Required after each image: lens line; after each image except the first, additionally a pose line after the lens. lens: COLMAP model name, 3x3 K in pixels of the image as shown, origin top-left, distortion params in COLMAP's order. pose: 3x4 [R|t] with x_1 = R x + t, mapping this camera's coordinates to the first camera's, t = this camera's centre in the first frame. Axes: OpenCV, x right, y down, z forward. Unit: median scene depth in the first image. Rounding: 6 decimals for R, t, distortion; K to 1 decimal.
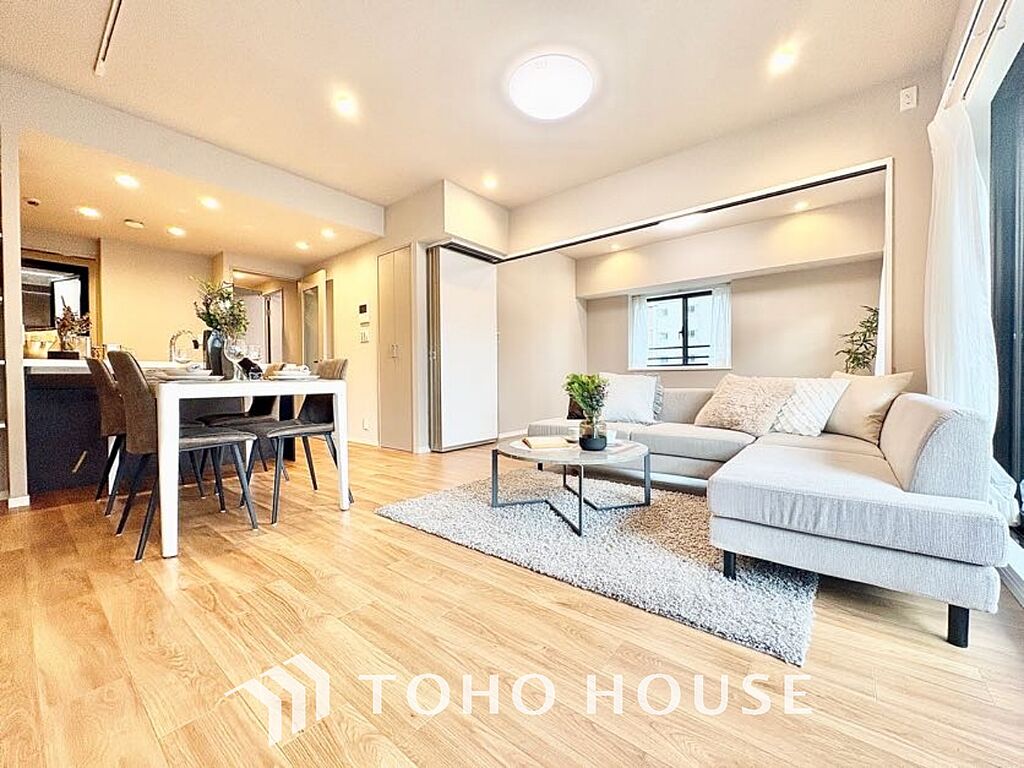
lens RADIAL K [[408.4, 0, 512.5], [0, 408.4, 384.7], [0, 0, 1]] dist [-0.000003, 0.000519]
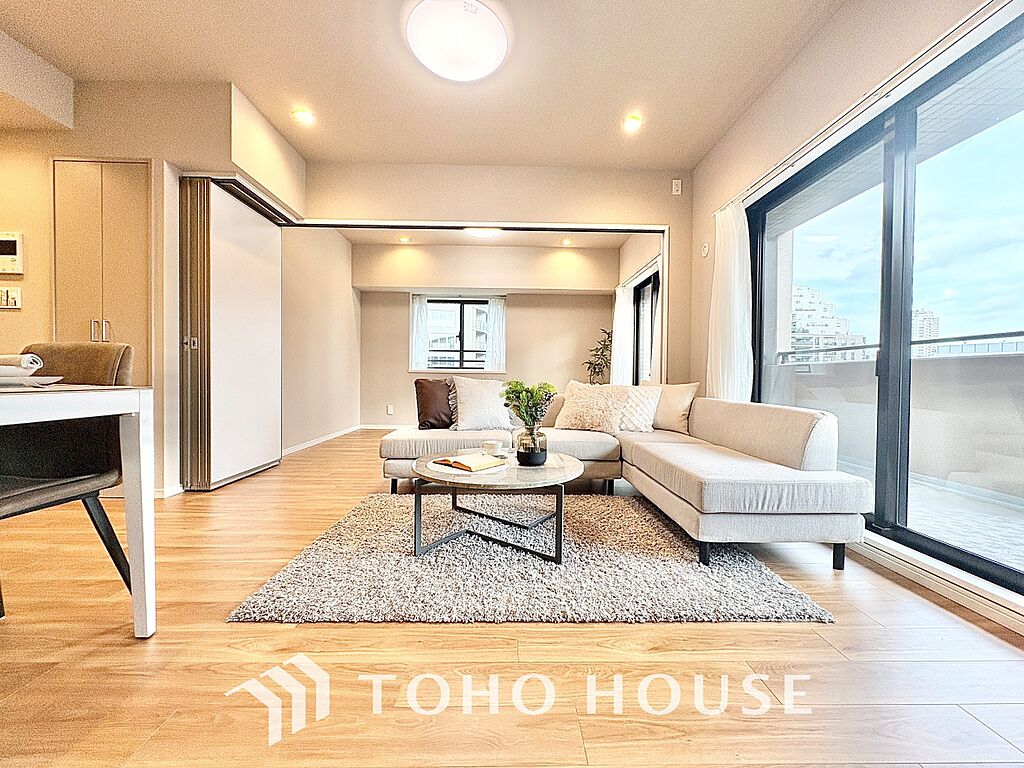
lens RADIAL K [[408.4, 0, 512.5], [0, 408.4, 384.7], [0, 0, 1]] dist [-0.000003, 0.000519]
pose [[0.765016, 0.005154, 0.643991, -0.220004], [-0.006786, 0.999977, 0.000059, -0.009813], [-0.643976, -0.004415, 0.765033, 0.170188]]
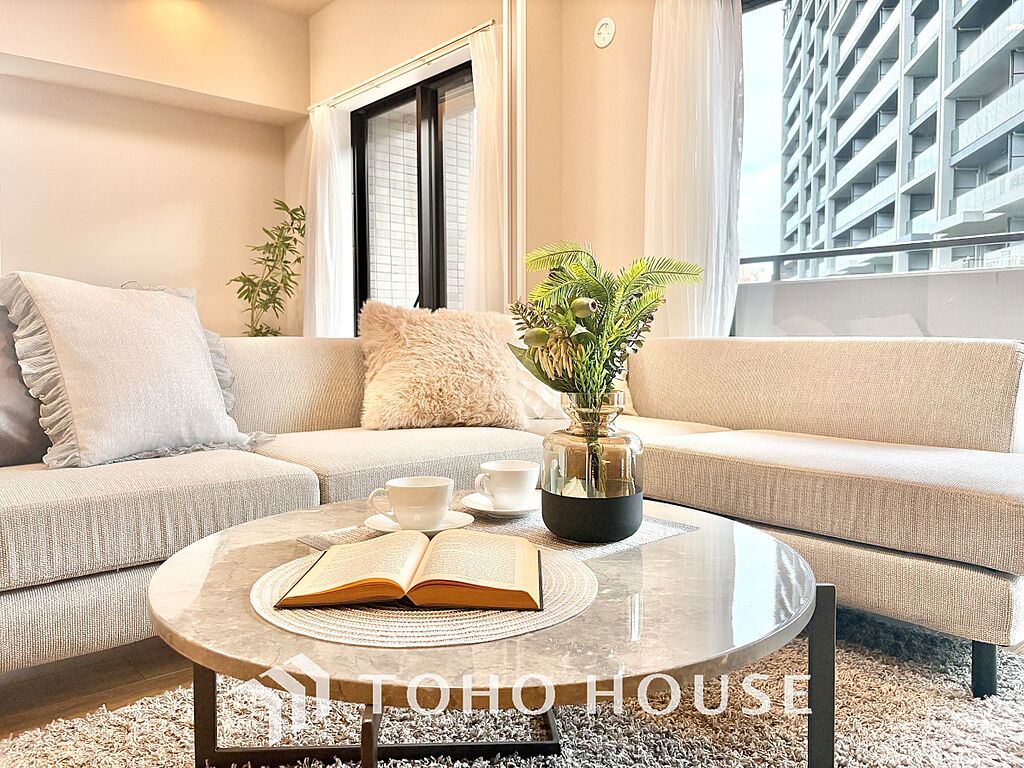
lens RADIAL K [[783.9, 0, 506.8], [0, 783.9, 379.8], [0, 0, 1]] dist [0.012509, -0.006502]
pose [[0.160298, -0.041607, 0.986191, -0.171298], [0.017257, 0.999077, 0.039346, 0.018589], [-0.986918, 0.010711, 0.160868, 0.515580]]
